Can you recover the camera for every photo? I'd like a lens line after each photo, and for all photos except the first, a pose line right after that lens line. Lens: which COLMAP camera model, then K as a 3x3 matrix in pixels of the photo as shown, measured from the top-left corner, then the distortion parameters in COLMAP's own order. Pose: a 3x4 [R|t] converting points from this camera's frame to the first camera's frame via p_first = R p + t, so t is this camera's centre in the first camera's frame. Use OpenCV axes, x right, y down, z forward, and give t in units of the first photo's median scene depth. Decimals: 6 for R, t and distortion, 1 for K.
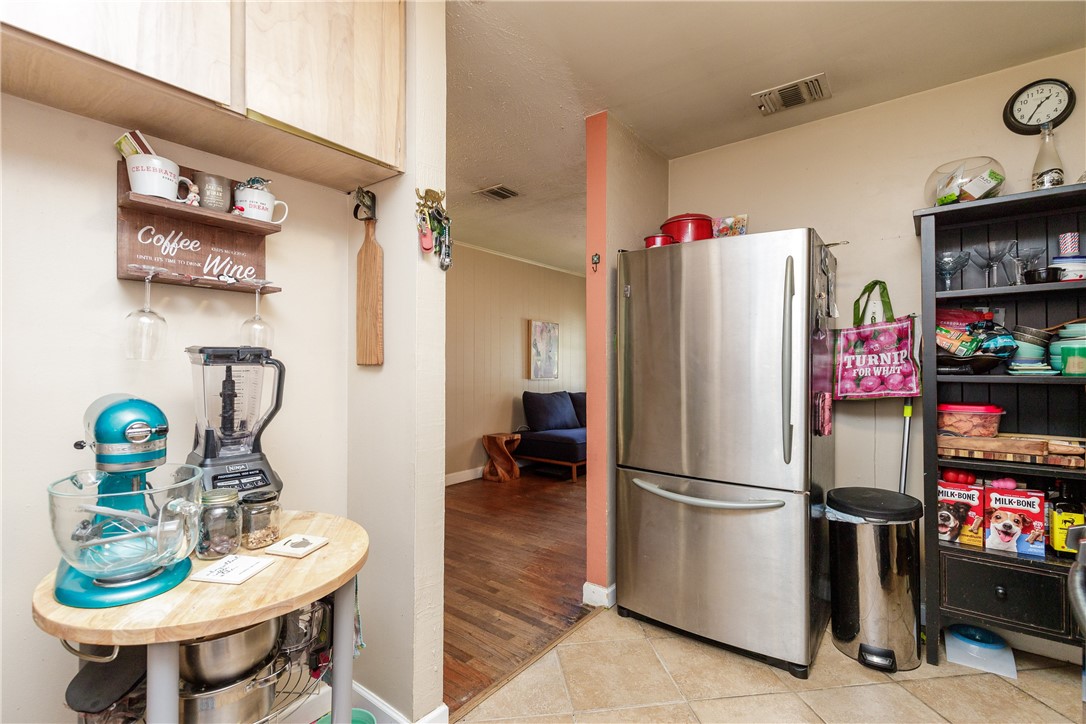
lens RADIAL K [[493.5, 0, 548.8], [0, 493.5, 361.7], [0, 0, 1]] dist [0.001917, 0.000149]
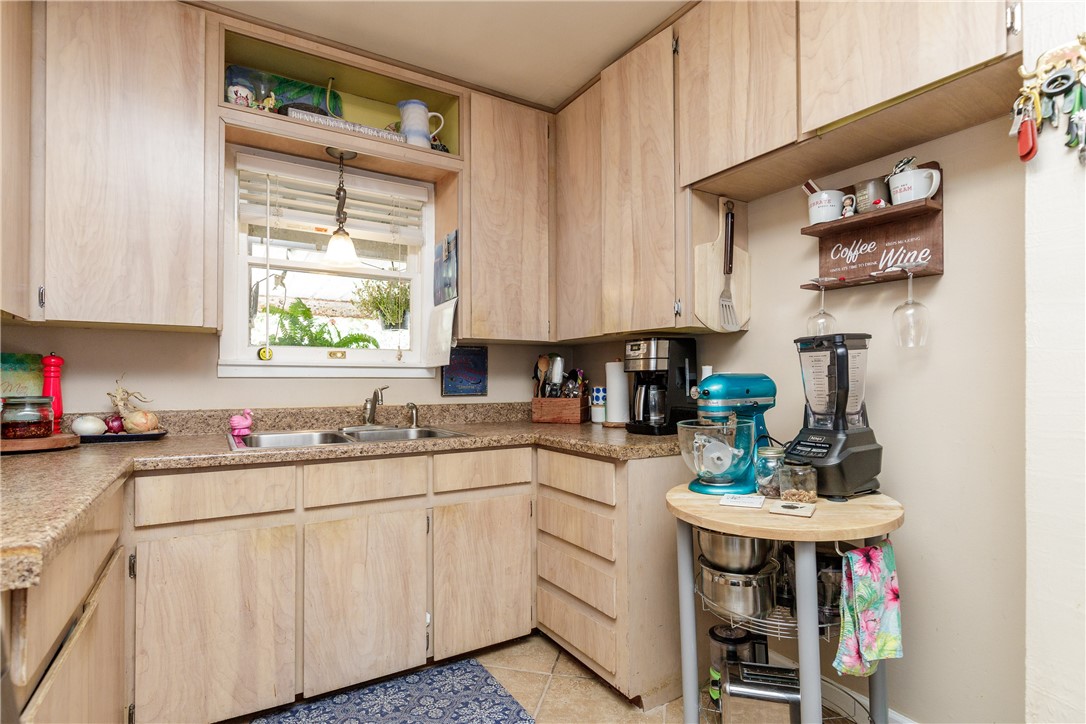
lens RADIAL K [[545.3, 0, 544.0], [0, 545.3, 369.3], [0, 0, 1]] dist [0.002841, -0.000099]
pose [[-0.361577, -0.014866, -0.932224, 0.514697], [0.009673, 0.999759, -0.019694, 0.043613], [0.932292, -0.016138, -0.361347, 0.551053]]
